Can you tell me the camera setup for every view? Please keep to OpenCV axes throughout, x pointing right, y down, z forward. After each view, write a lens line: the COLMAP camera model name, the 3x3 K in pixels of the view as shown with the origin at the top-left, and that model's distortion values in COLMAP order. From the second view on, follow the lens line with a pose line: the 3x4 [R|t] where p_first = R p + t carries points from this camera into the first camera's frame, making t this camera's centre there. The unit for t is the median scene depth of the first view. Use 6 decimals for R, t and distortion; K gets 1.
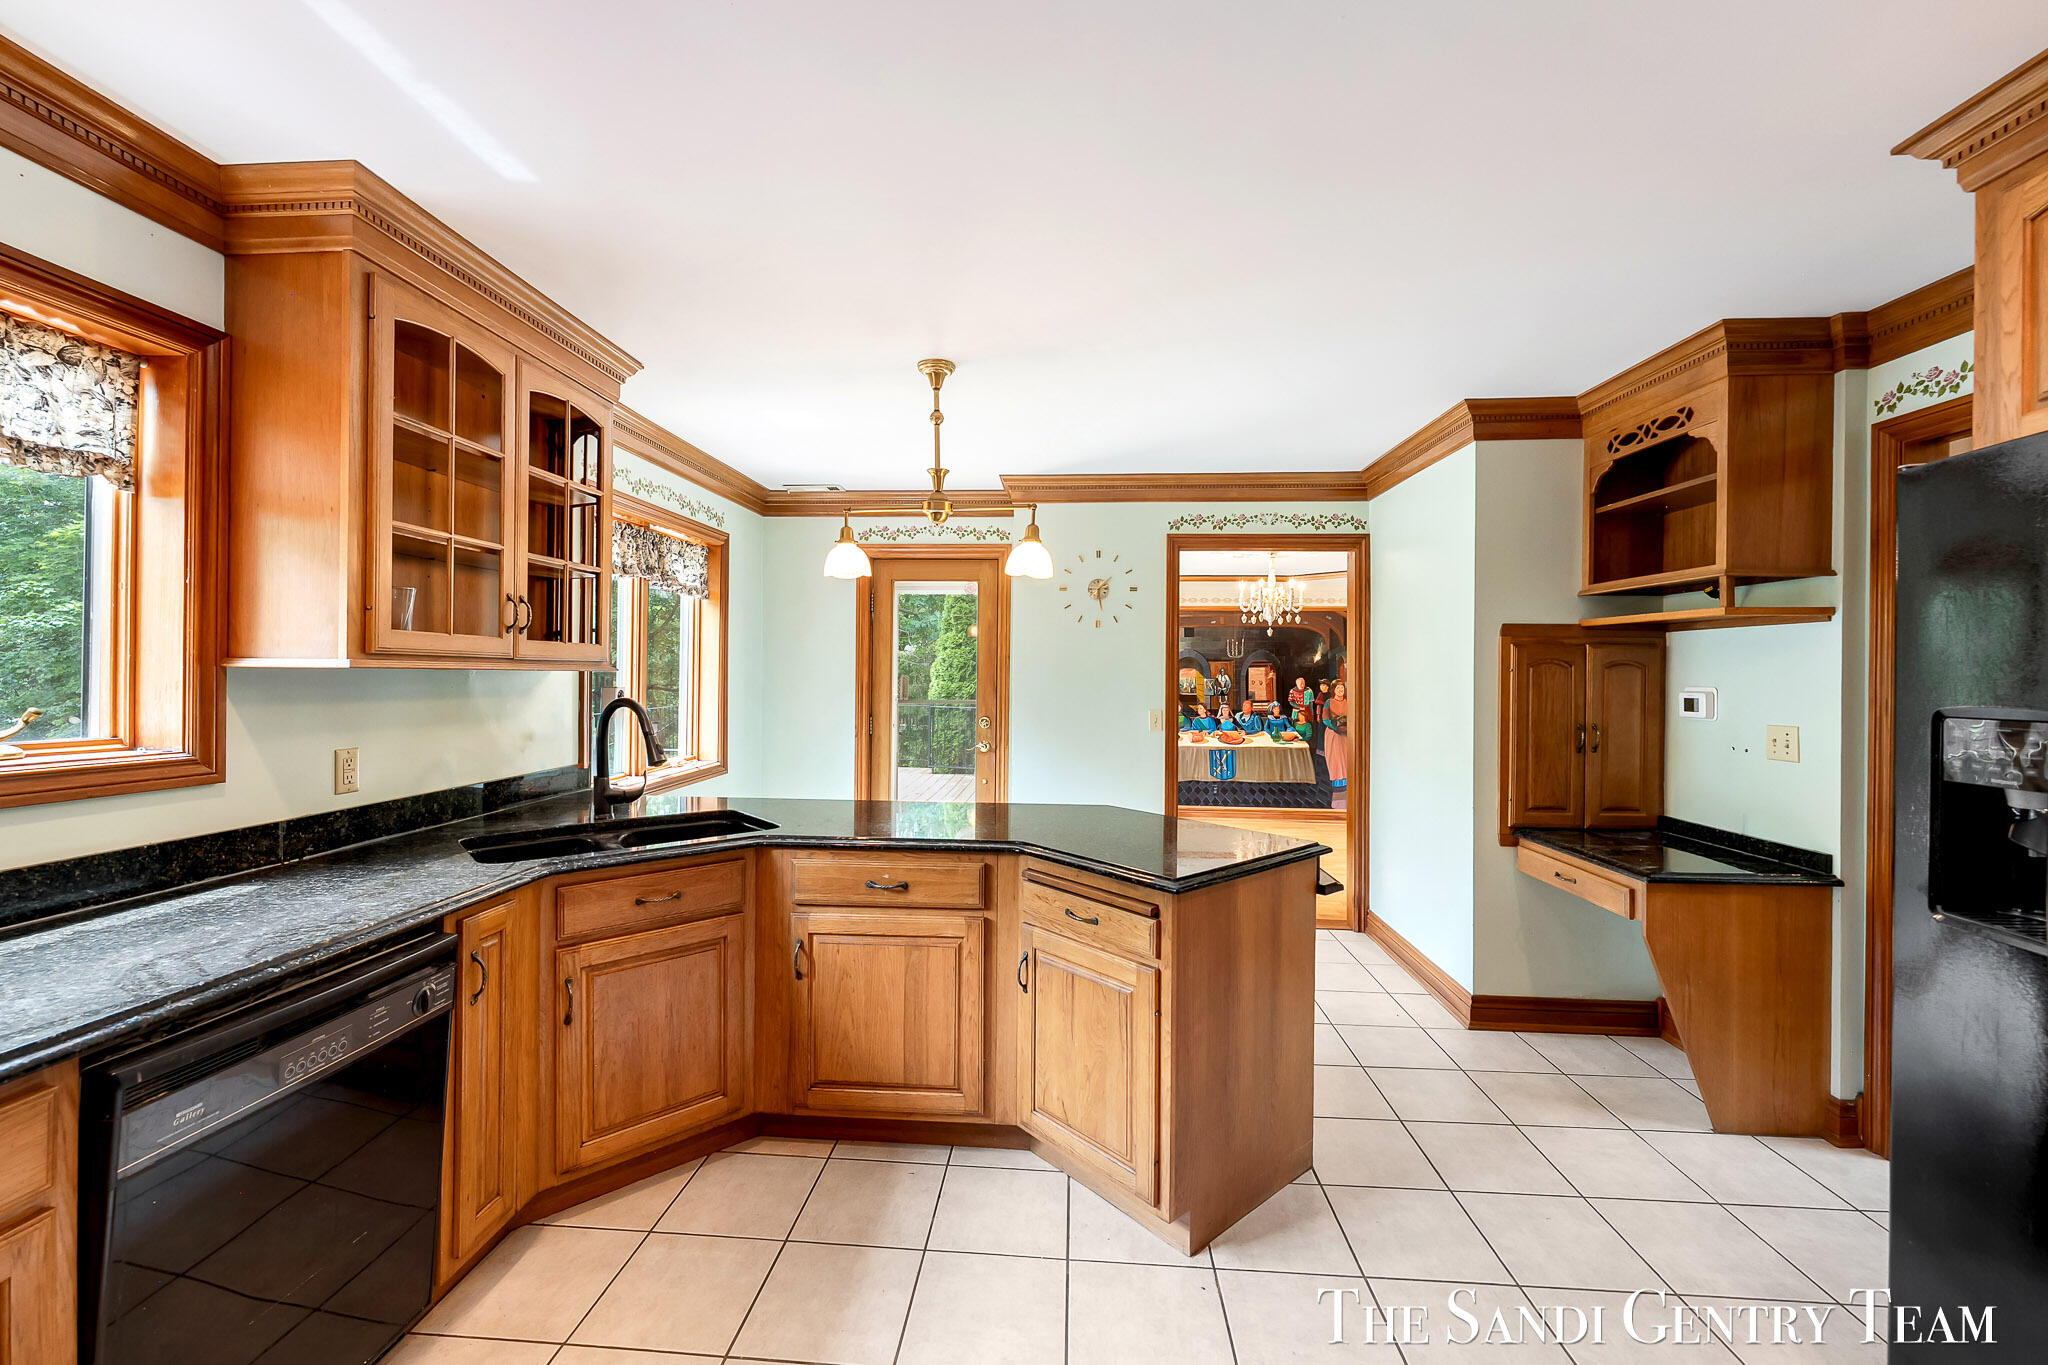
lens RADIAL K [[817.3, 0, 1025.5], [0, 817.3, 677.3], [0, 0, 1]] dist [-0.000217, -0.001847]
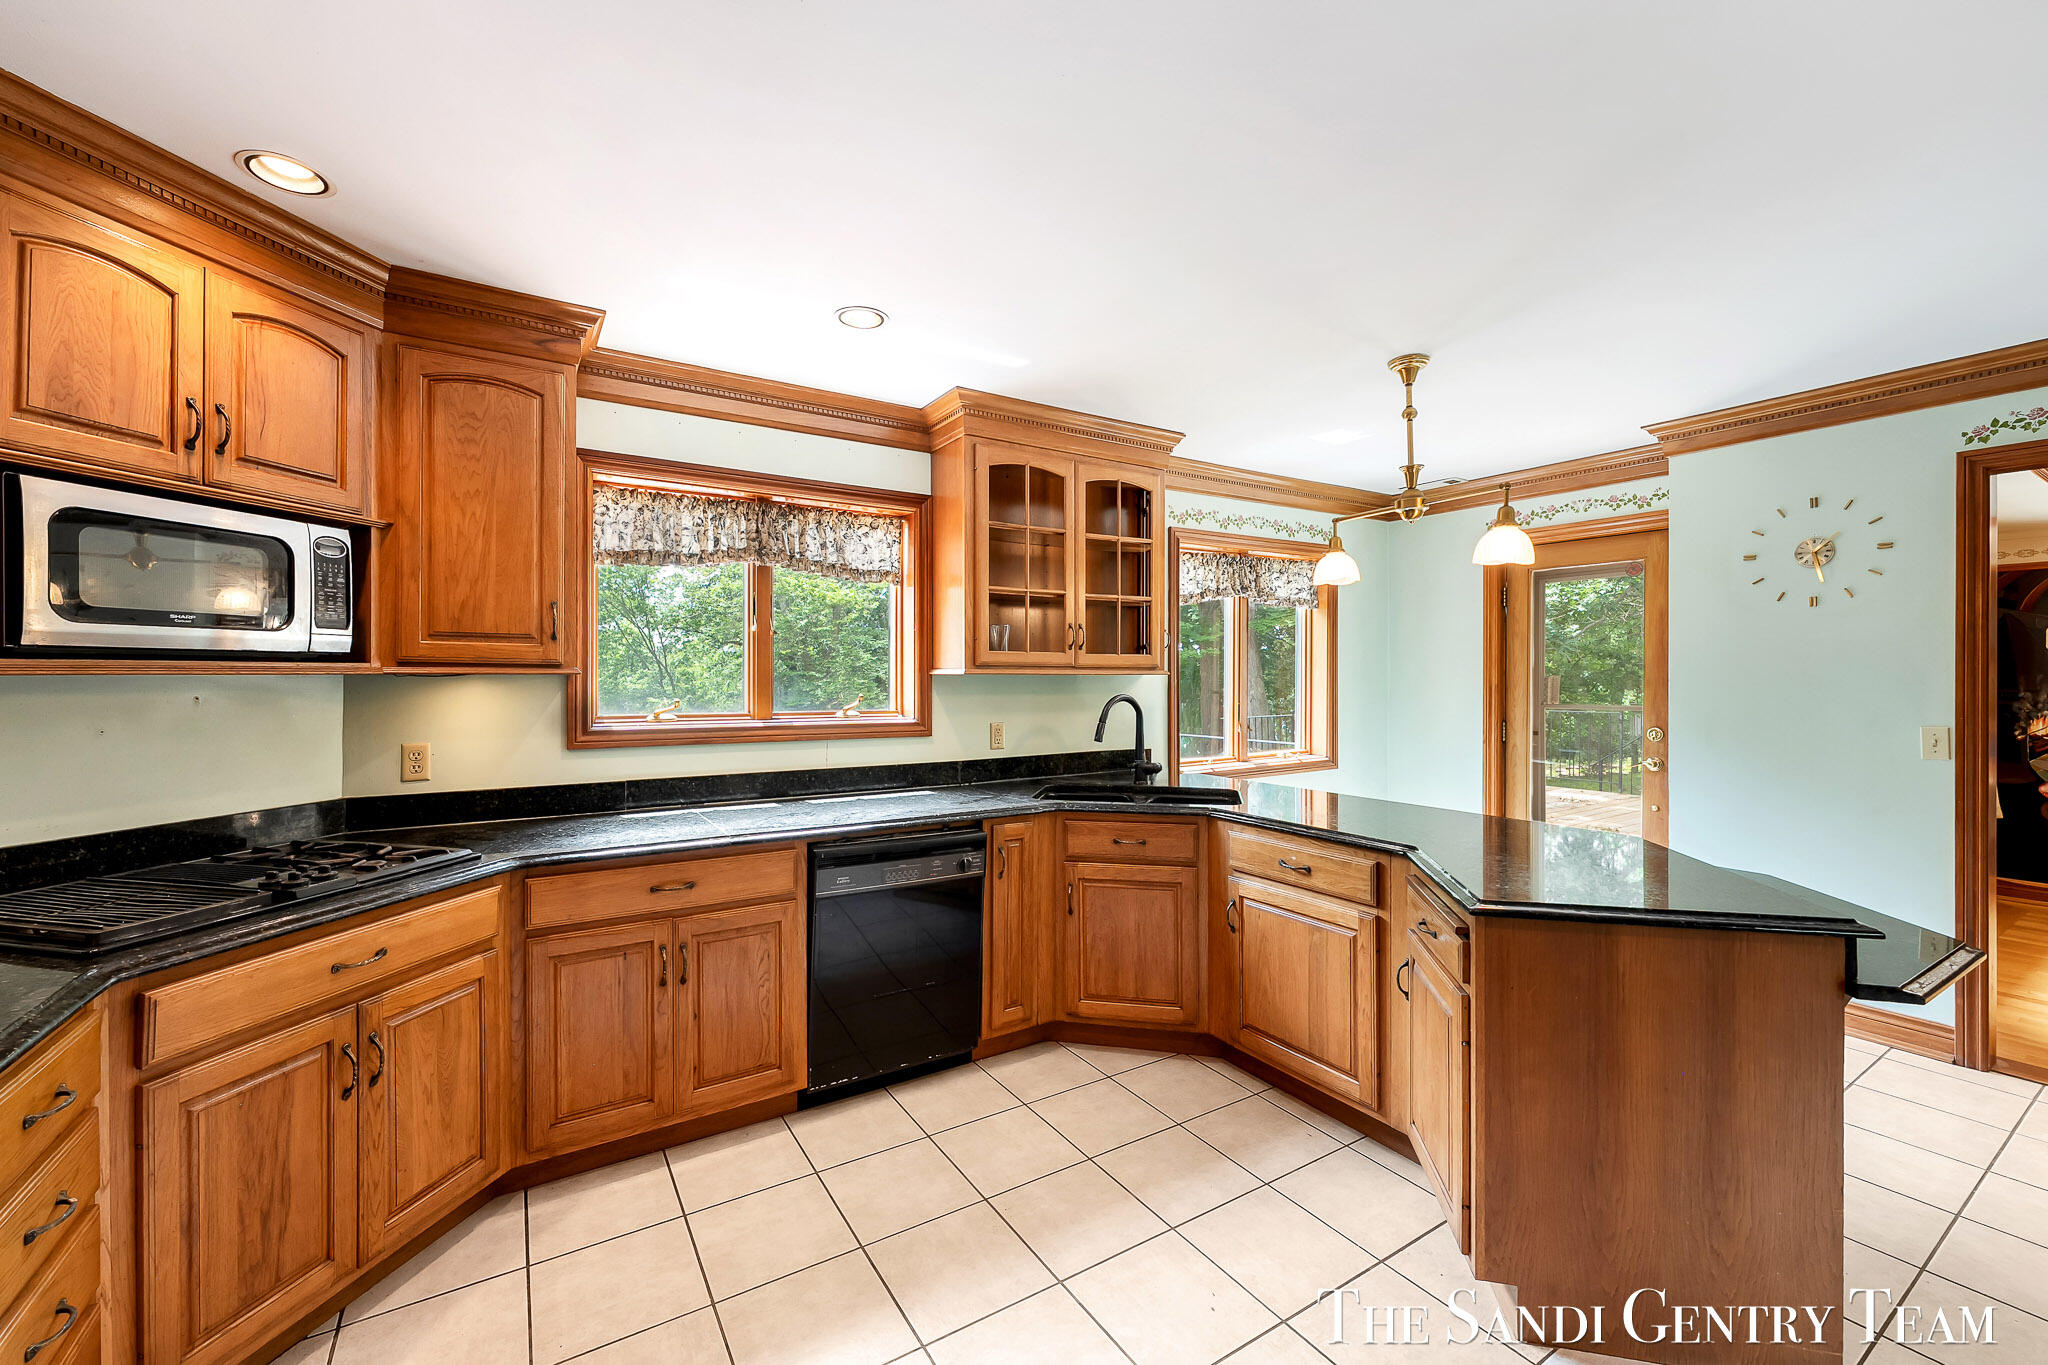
lens RADIAL K [[817.3, 0, 1016.2], [0, 817.3, 679.4], [0, 0, 1]] dist [-0.000217, -0.001847]
pose [[0.585905, -0.004360, -0.810368, 0.473730], [0.002947, 0.999990, -0.003249, 0.004553], [0.810374, -0.000484, 0.585912, 0.046365]]
